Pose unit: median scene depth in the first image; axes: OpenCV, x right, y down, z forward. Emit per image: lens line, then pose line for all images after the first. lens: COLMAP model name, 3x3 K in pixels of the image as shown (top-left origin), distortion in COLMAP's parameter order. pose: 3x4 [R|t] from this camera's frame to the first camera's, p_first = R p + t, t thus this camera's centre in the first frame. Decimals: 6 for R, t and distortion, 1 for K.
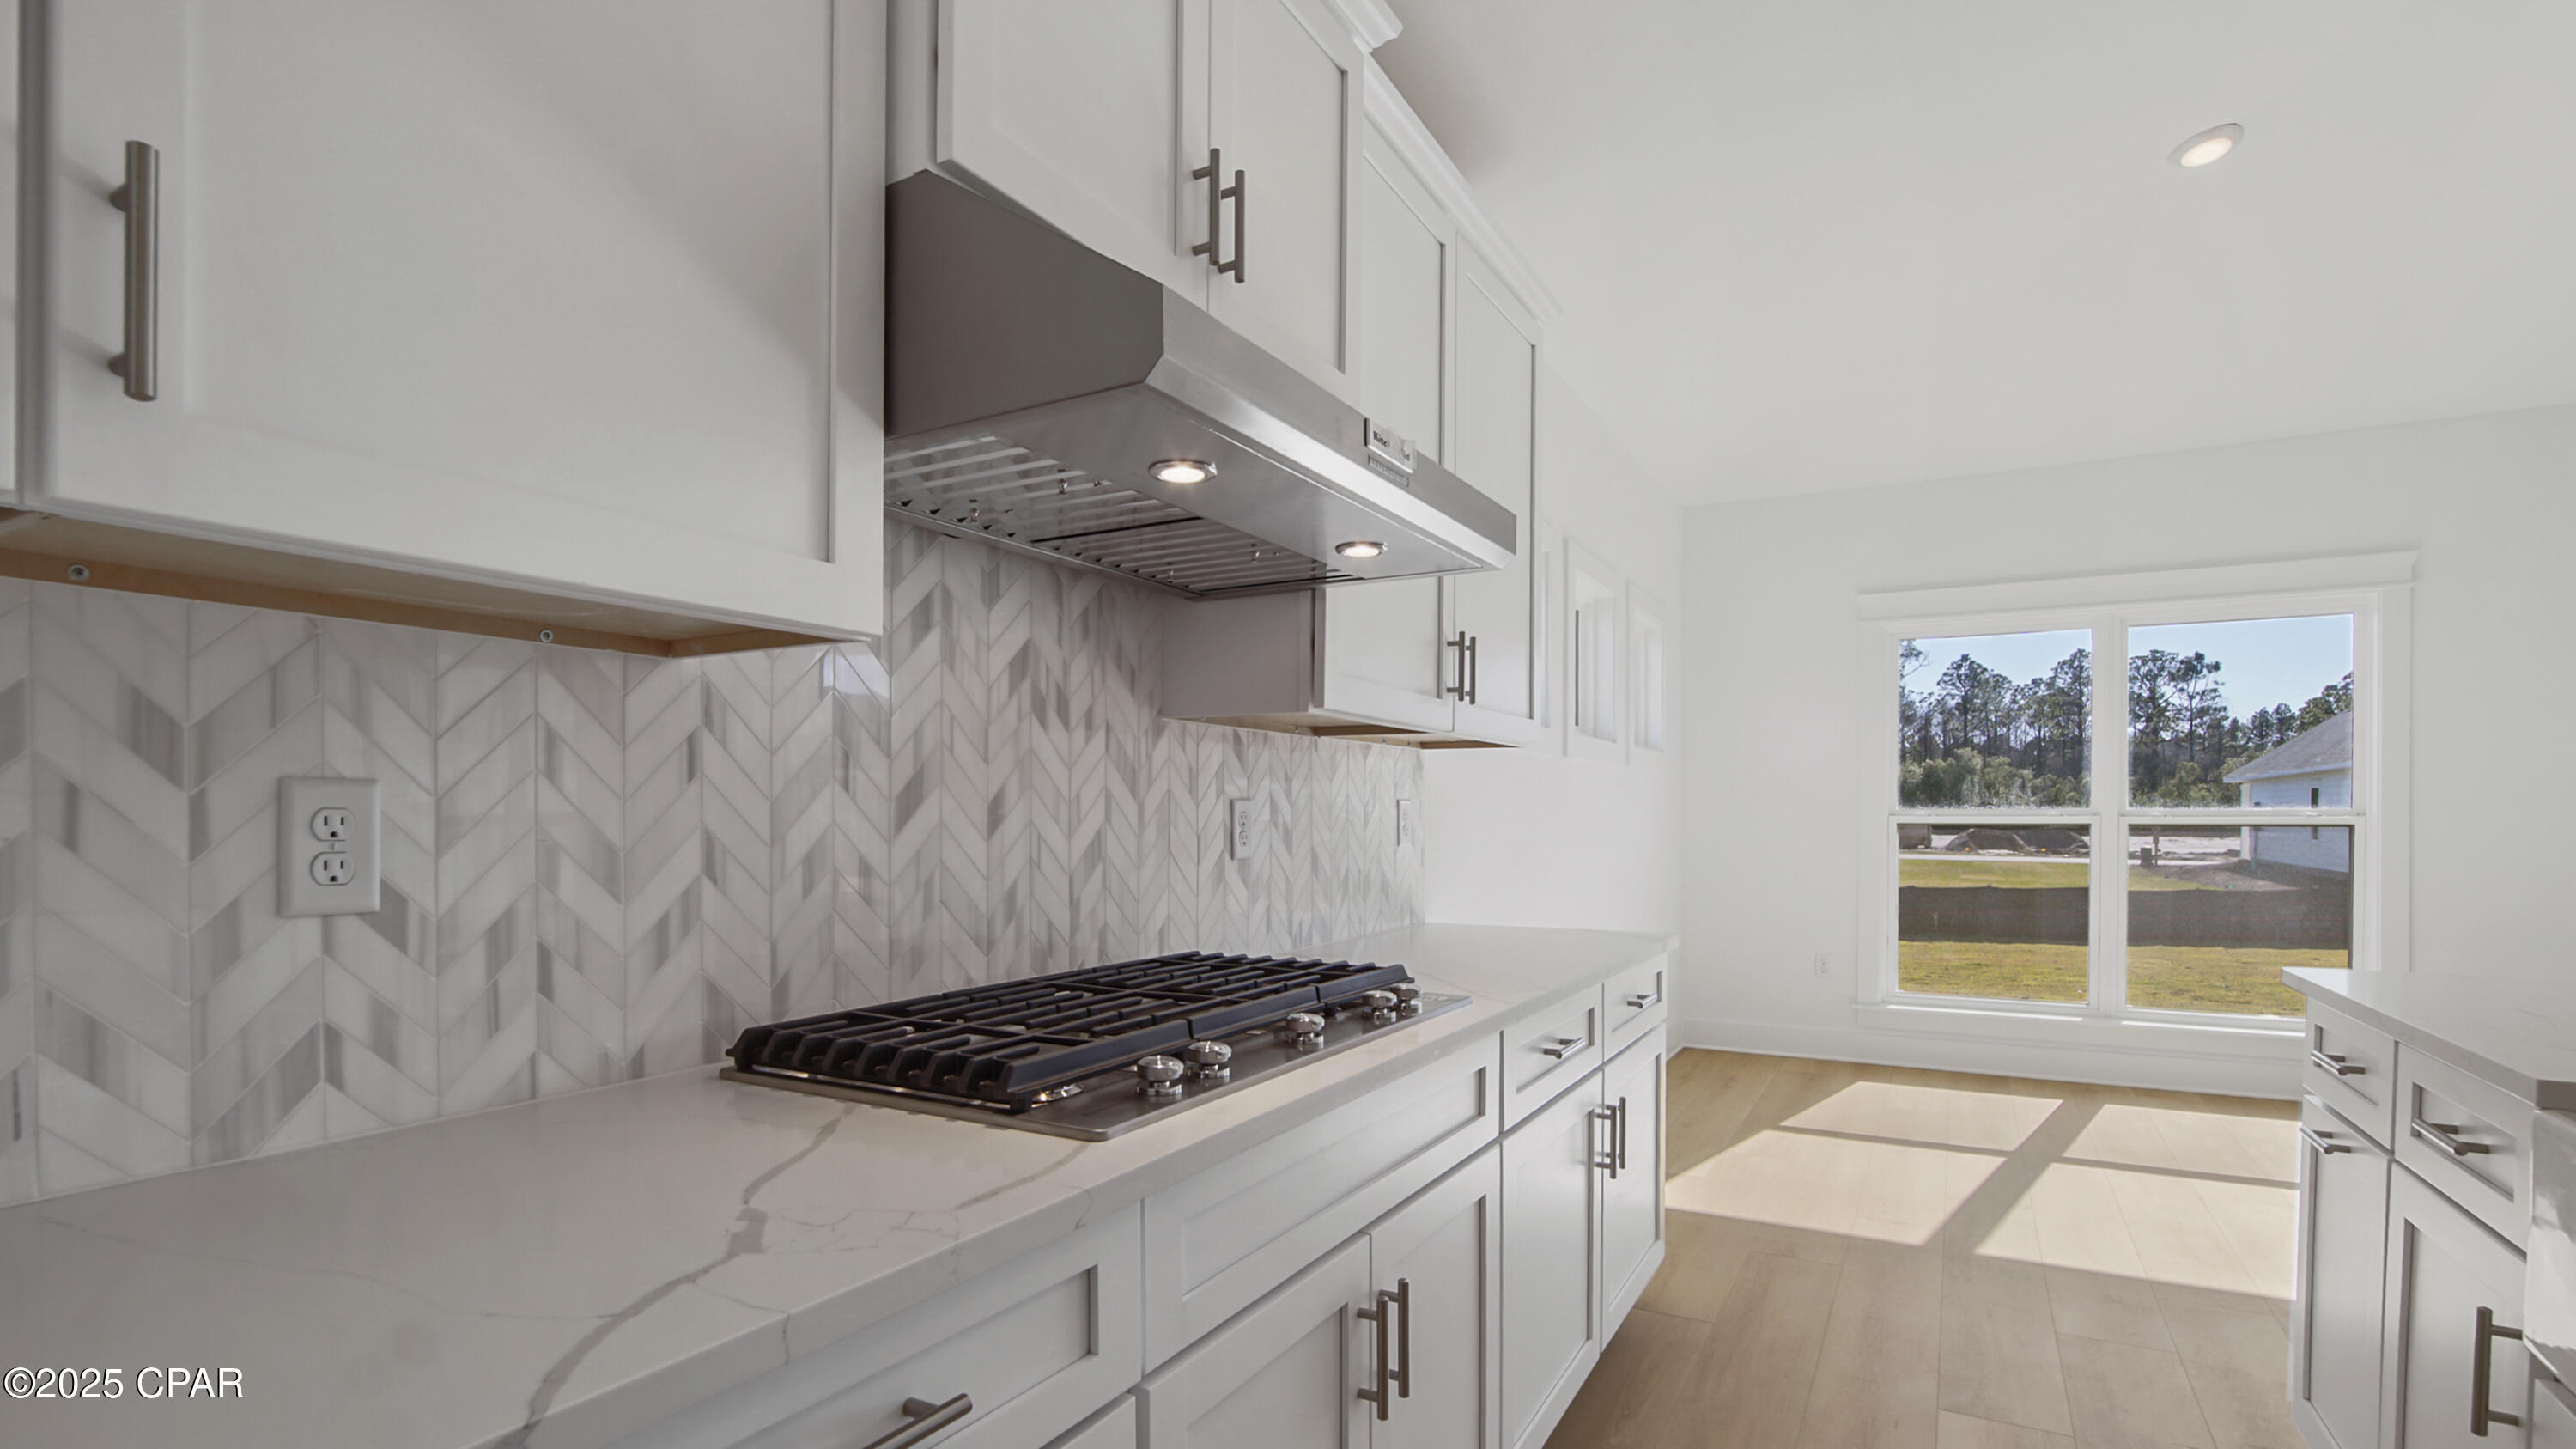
lens RADIAL K [[1212.9, 0, 1290.6], [0, 1212.9, 827.6], [0, 0, 1]] dist [-0.015662, 0.001514]
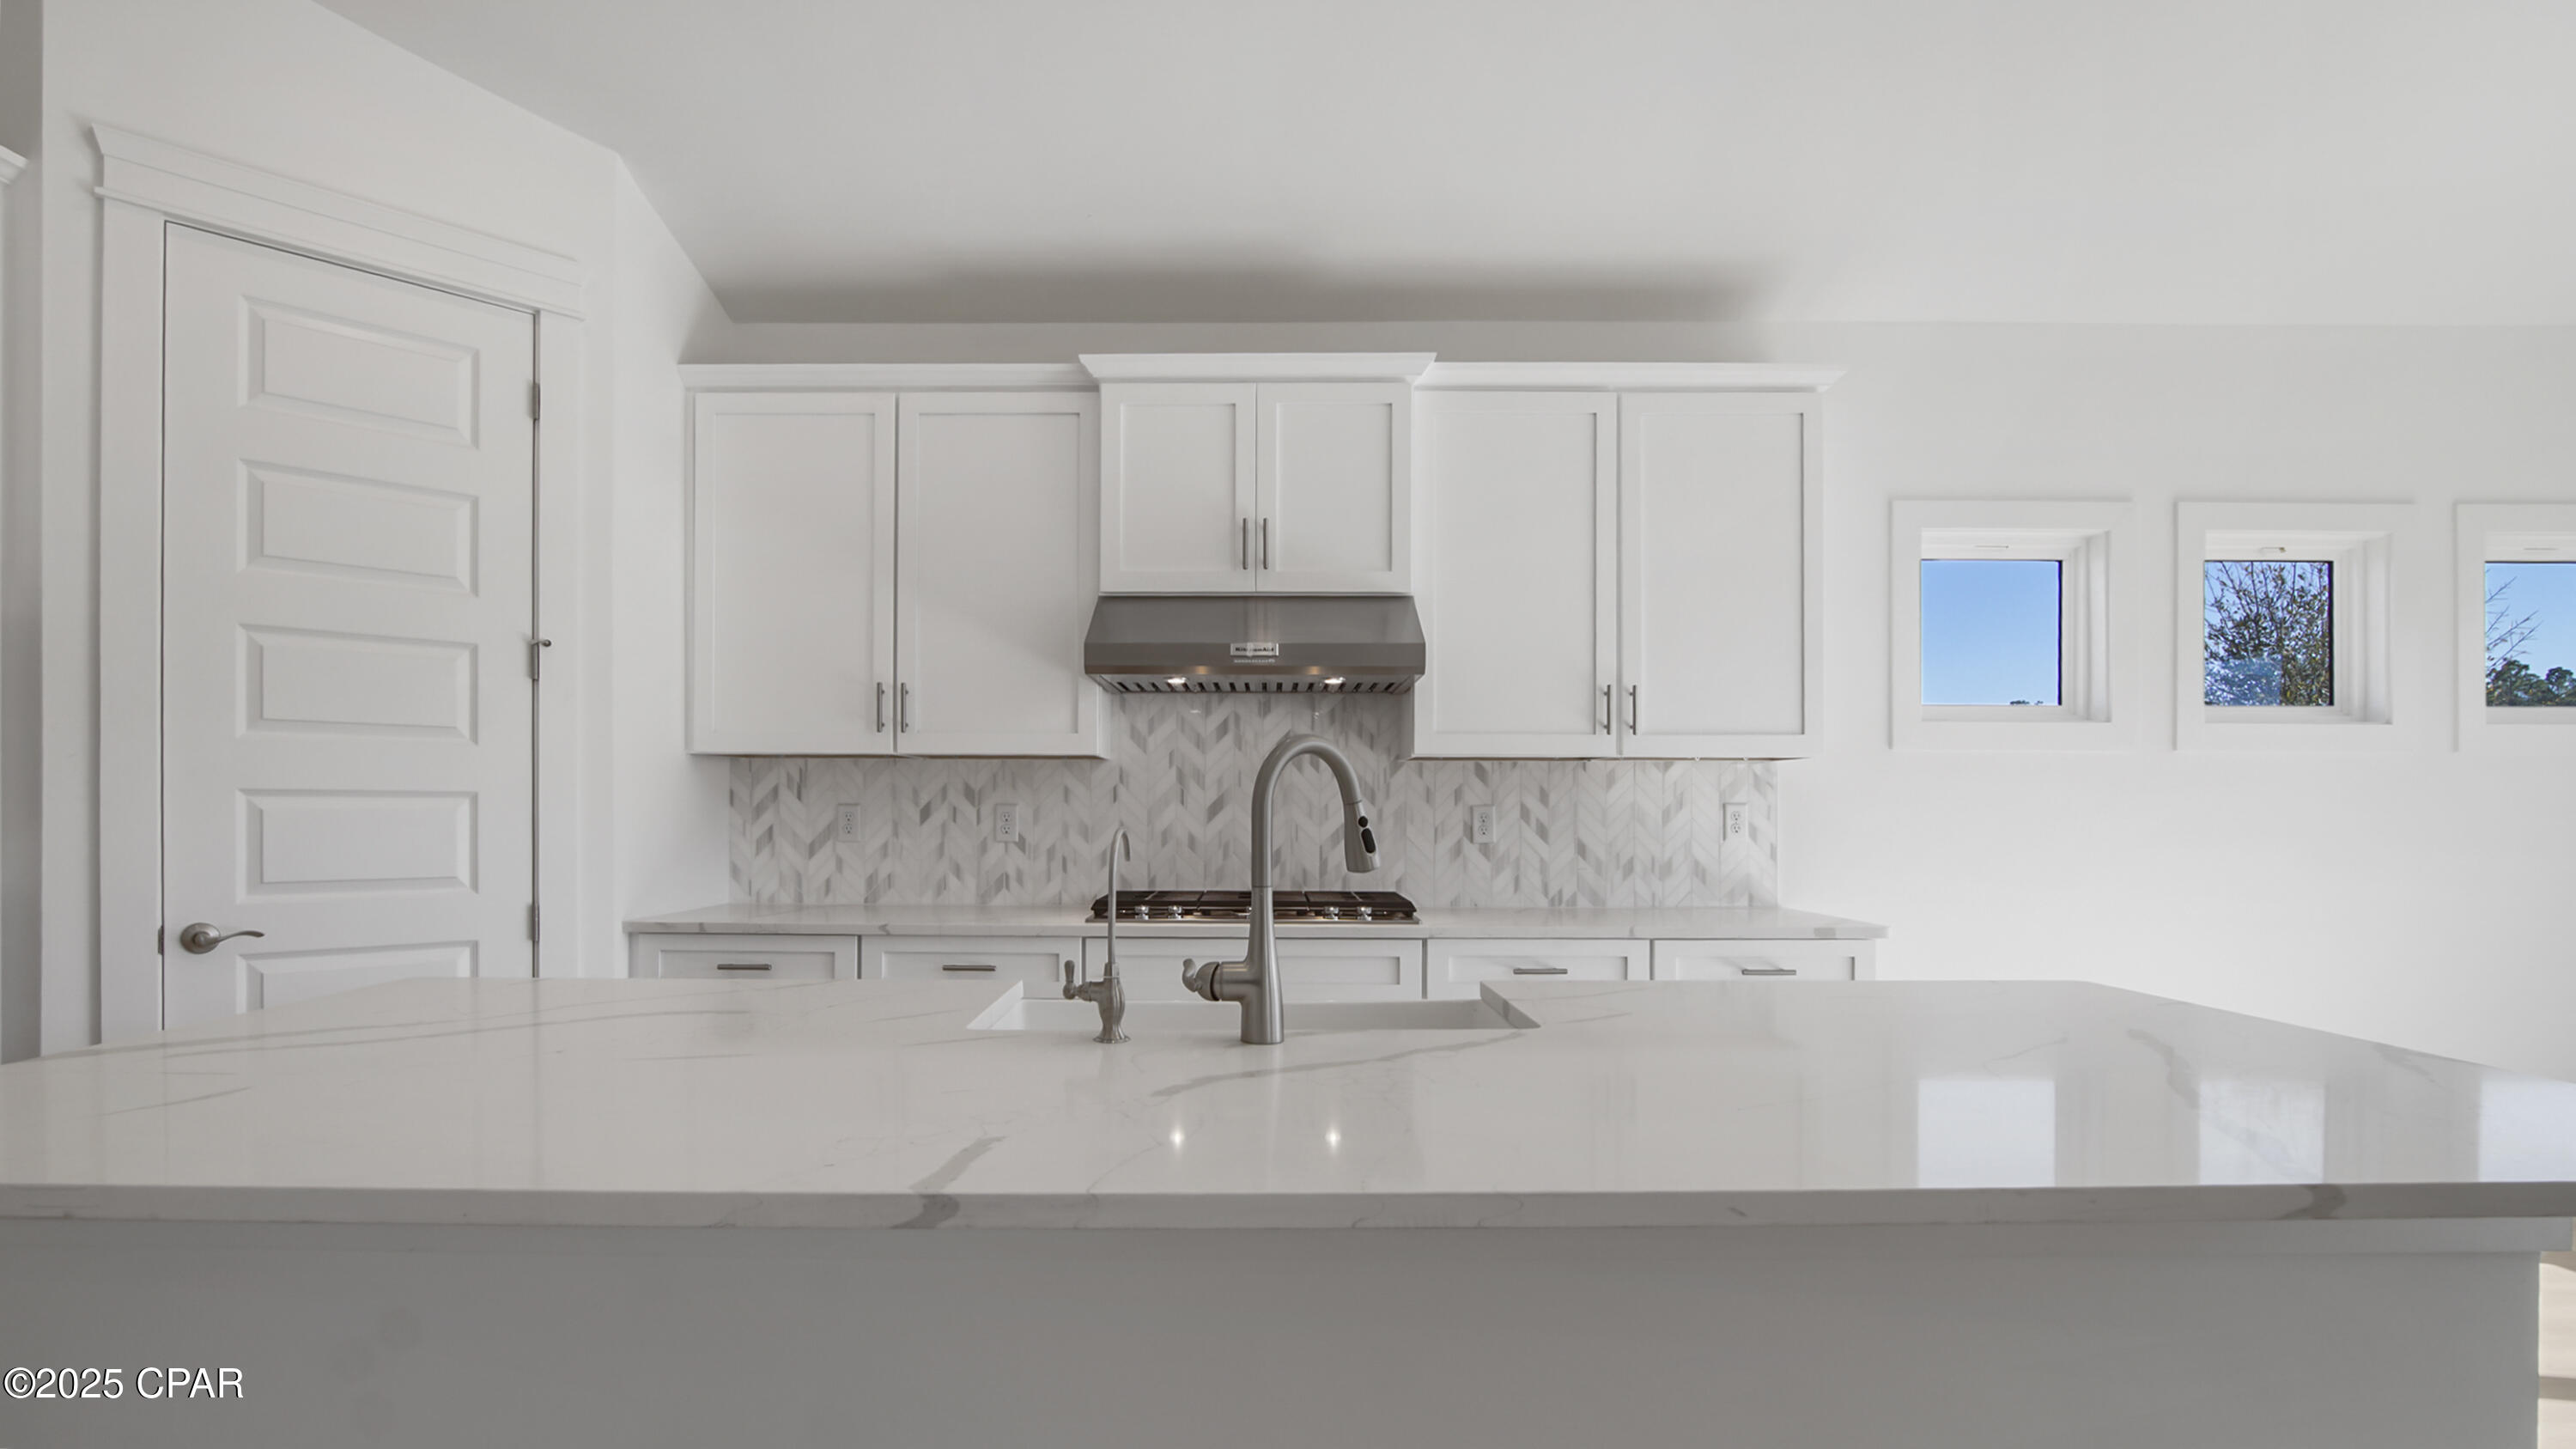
lens RADIAL K [[1212.9, 0, 1290.6], [0, 1212.9, 827.6], [0, 0, 1]] dist [-0.015662, 0.001514]
pose [[0.457932, 0.007094, -0.888959, 1.992186], [-0.011532, 0.999931, 0.002039, 0.008671], [0.888912, 0.009318, 0.457982, 0.067085]]
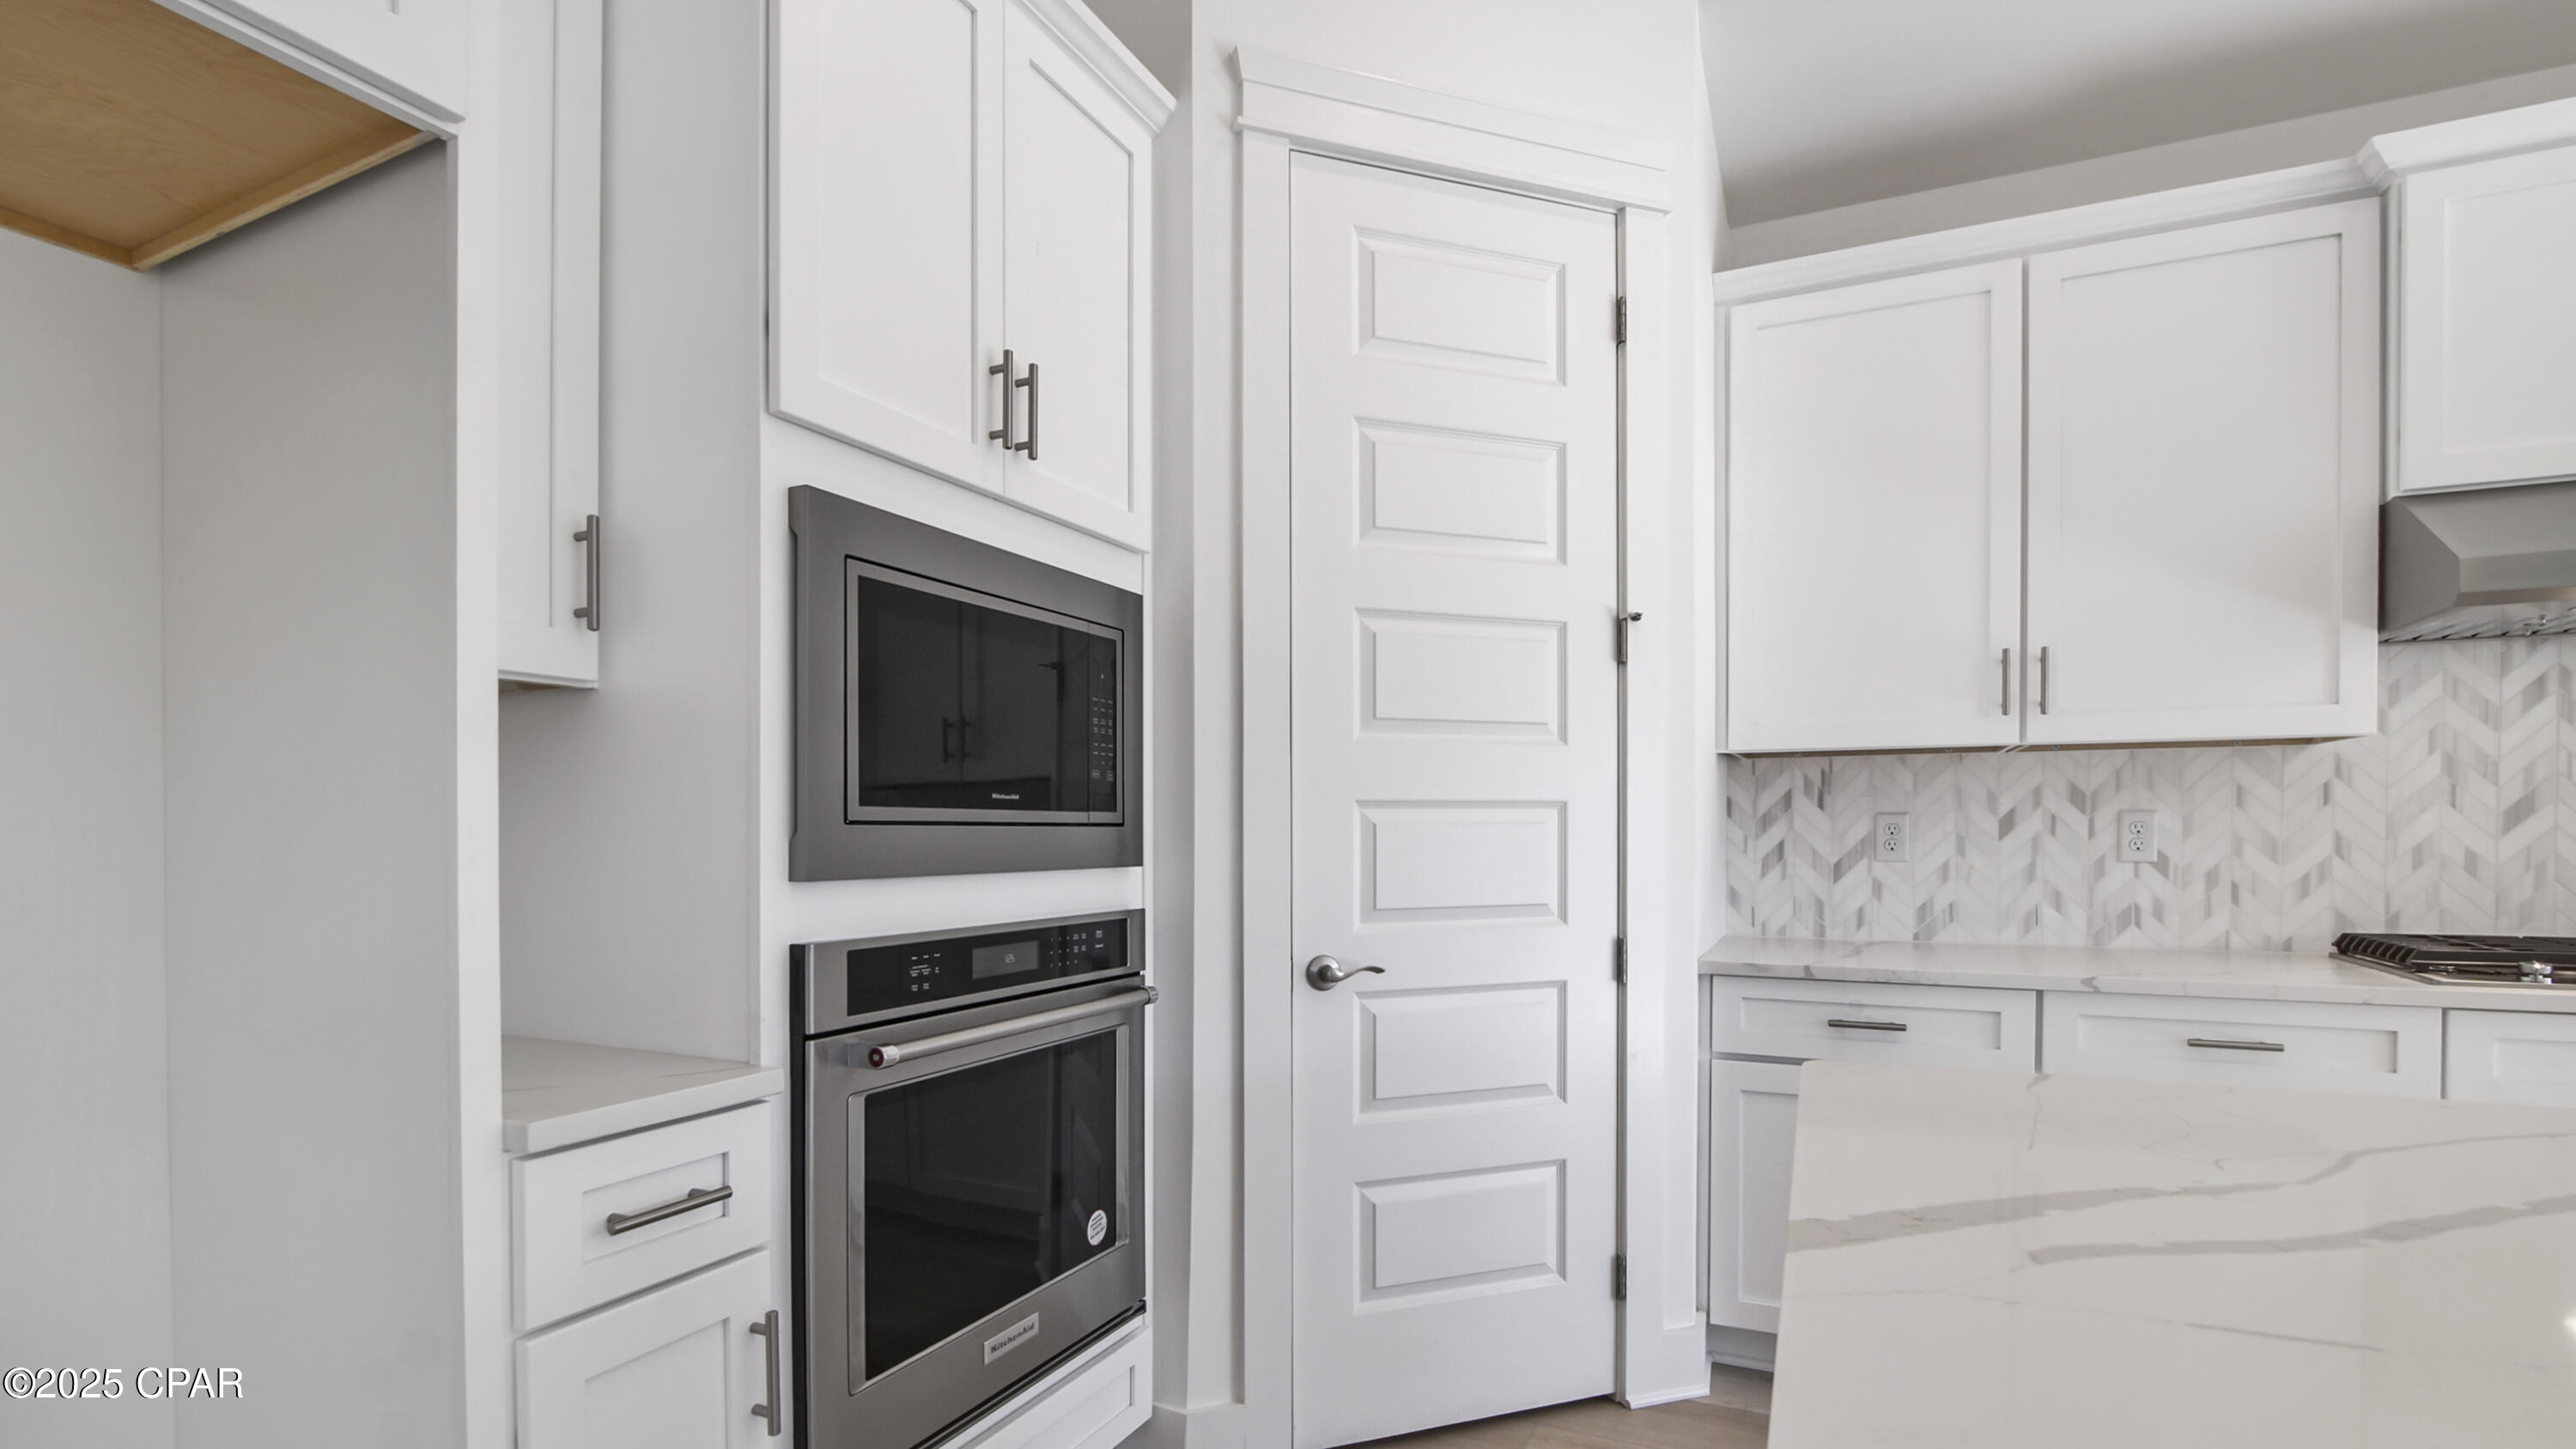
lens RADIAL K [[1179.3, 0, 1288.4], [0, 1179.3, 859.3], [0, 0, 1]] dist [-0.027908, 0.007364]
pose [[0.058825, 0.019574, -0.998076, 1.160239], [-0.006180, 0.999796, 0.019244, 0.020412], [0.998249, 0.005036, 0.058934, -0.714294]]
